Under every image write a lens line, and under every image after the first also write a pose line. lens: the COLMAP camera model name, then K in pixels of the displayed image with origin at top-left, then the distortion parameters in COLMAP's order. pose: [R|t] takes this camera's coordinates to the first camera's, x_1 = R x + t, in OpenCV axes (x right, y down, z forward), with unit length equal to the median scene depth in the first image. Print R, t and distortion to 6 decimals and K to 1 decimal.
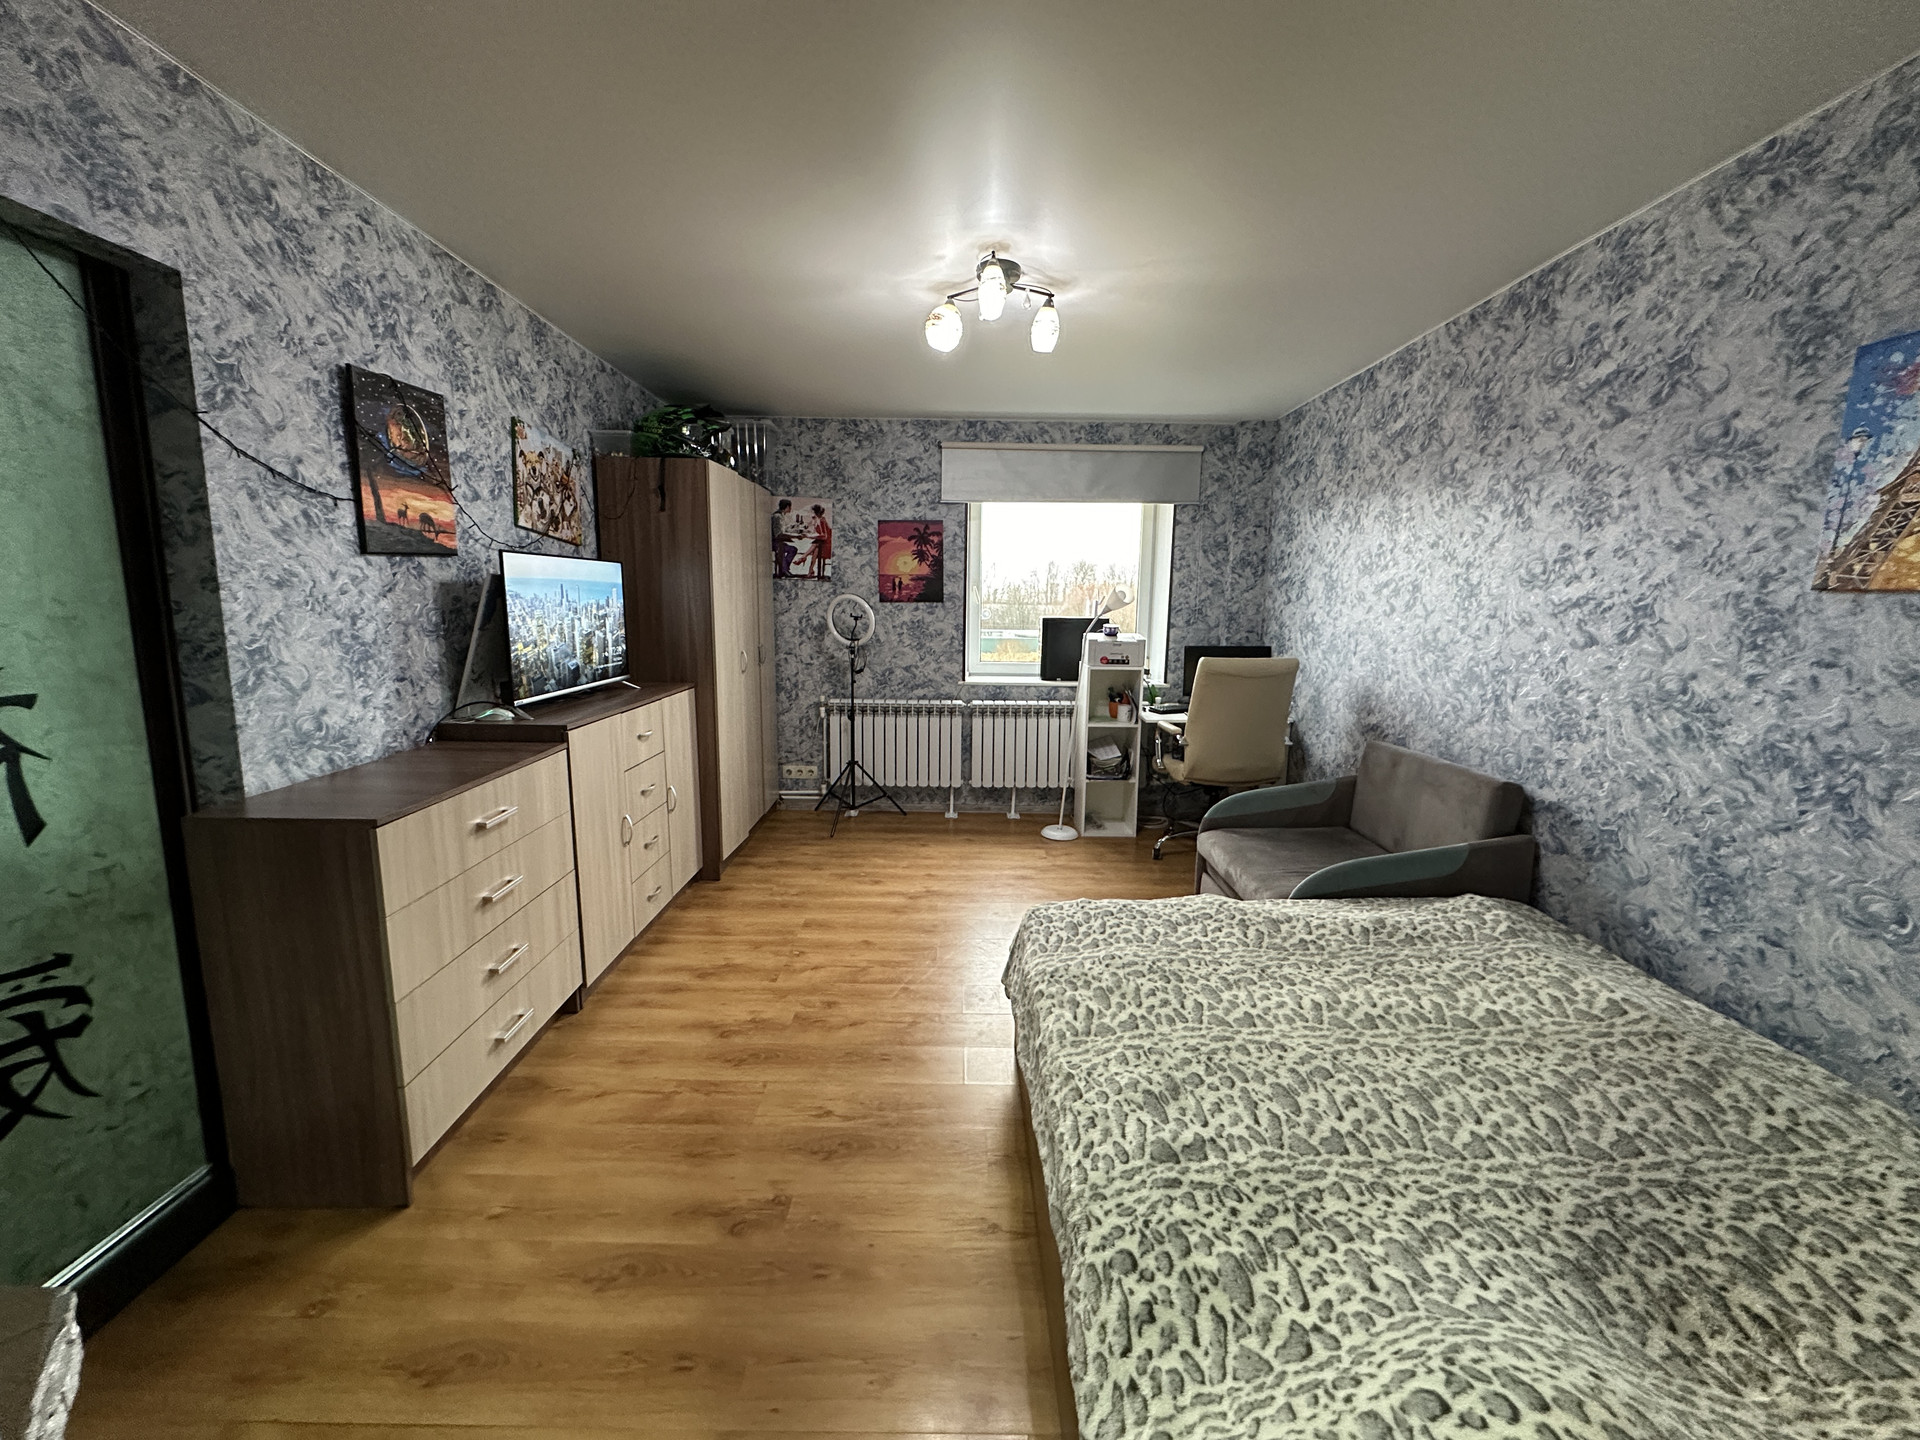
lens RADIAL K [[764.6, 0, 959.4], [0, 764.6, 713.4], [0, 0, 1]] dist [-0.007044, 0.000988]
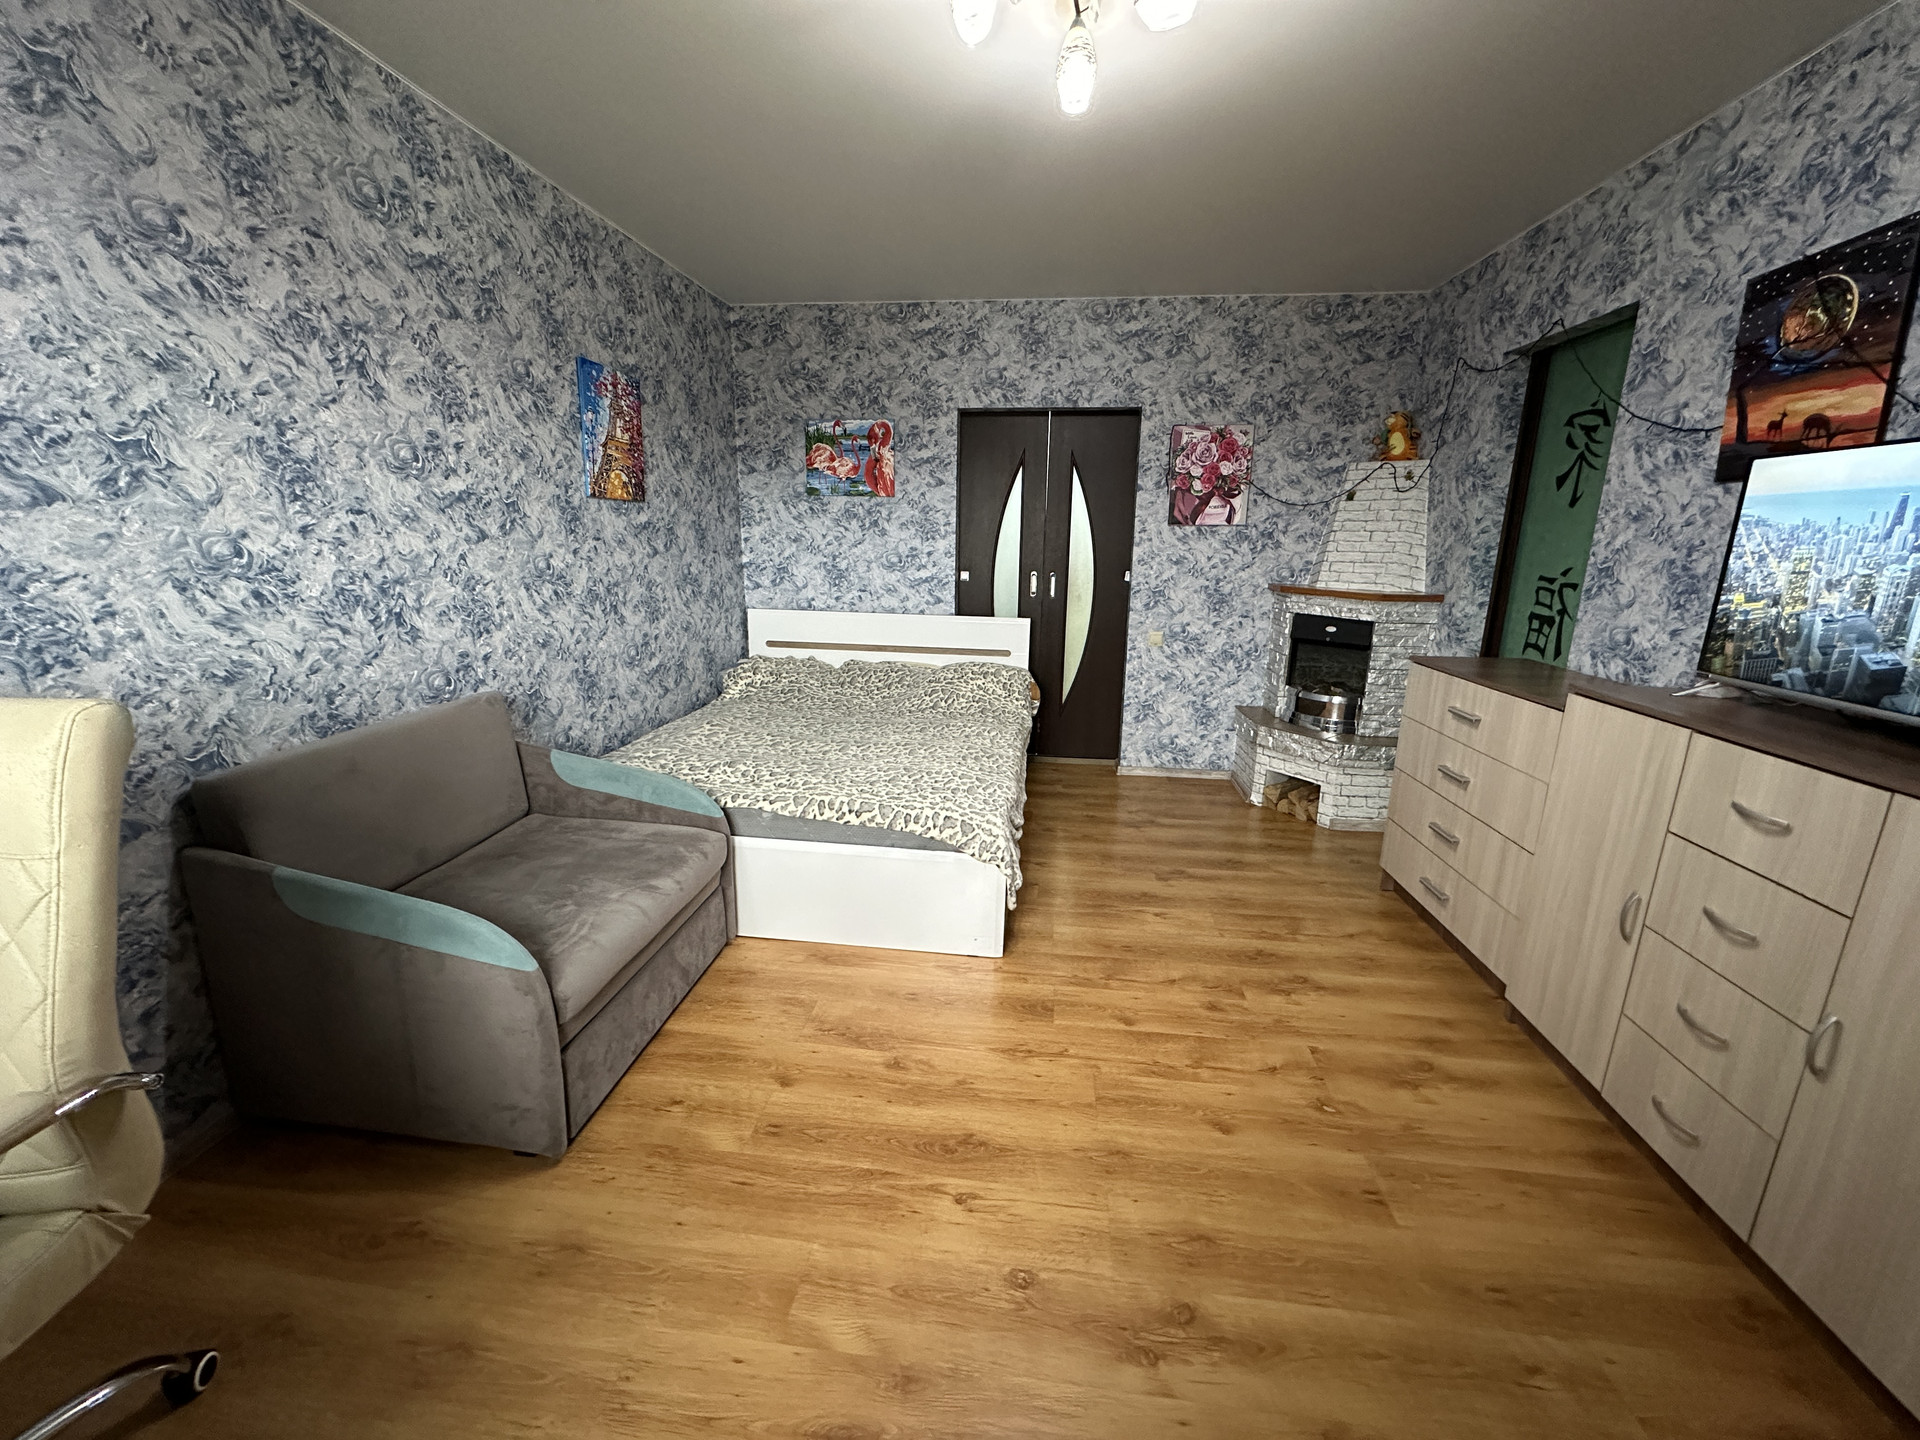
lens RADIAL K [[764.6, 0, 961.3], [0, 764.6, 716.7], [0, 0, 1]] dist [-0.007044, 0.000988]
pose [[-0.992685, -0.057142, 0.106358, 0.046091], [-0.012735, 0.925554, 0.378402, -0.300091], [-0.120063, 0.374280, -0.919510, 2.204277]]
